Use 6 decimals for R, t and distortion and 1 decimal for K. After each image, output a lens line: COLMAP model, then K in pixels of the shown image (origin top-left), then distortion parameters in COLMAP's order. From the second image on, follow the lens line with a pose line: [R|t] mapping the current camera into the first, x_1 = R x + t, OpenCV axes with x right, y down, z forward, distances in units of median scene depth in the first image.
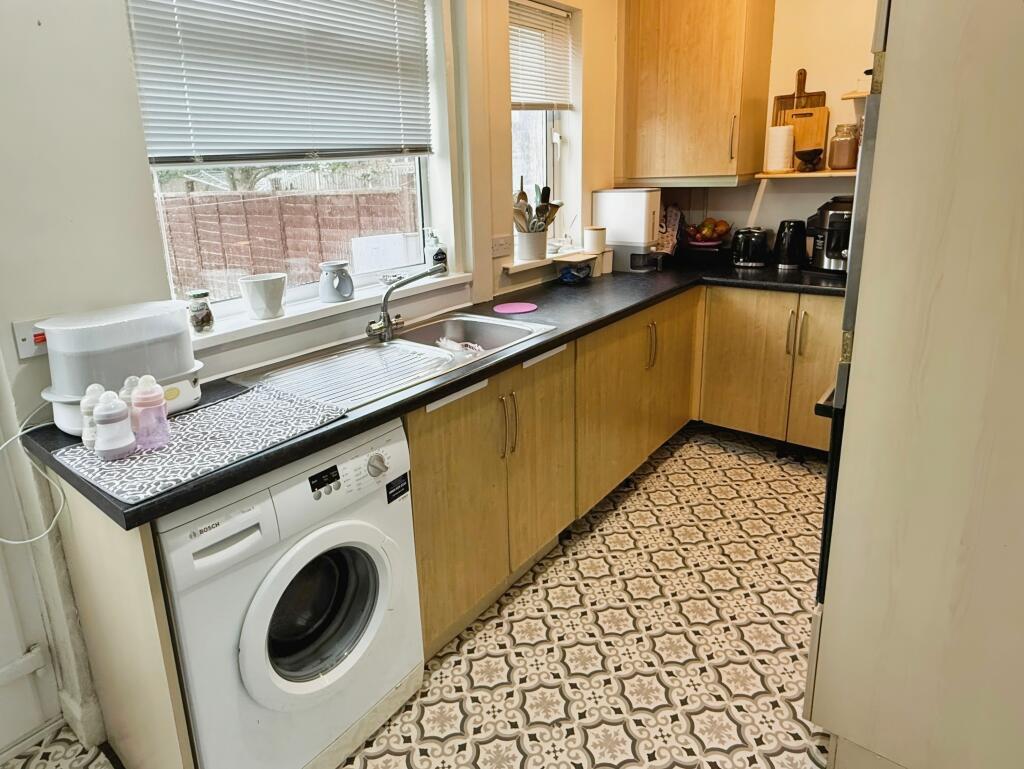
lens RADIAL K [[599.0, 0, 512.0], [0, 599.0, 384.5], [0, 0, 1]] dist [-0.002666, -0.001067]
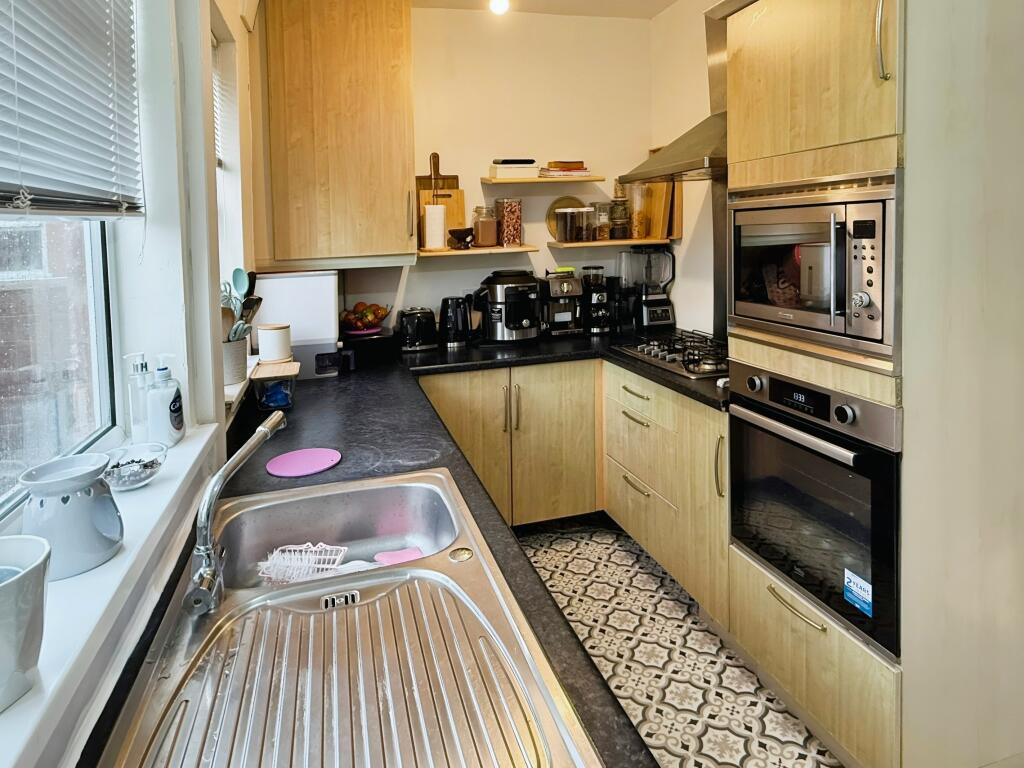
lens RADIAL K [[618.3, 0, 509.6], [0, 618.3, 314.9], [0, 0, 1]] dist [0.000593, 0.000134]
pose [[0.595552, -0.091630, 0.798074, -0.287917], [0.291828, 0.950278, -0.108667, -0.117191], [-0.748435, 0.297617, 0.592680, 0.364554]]
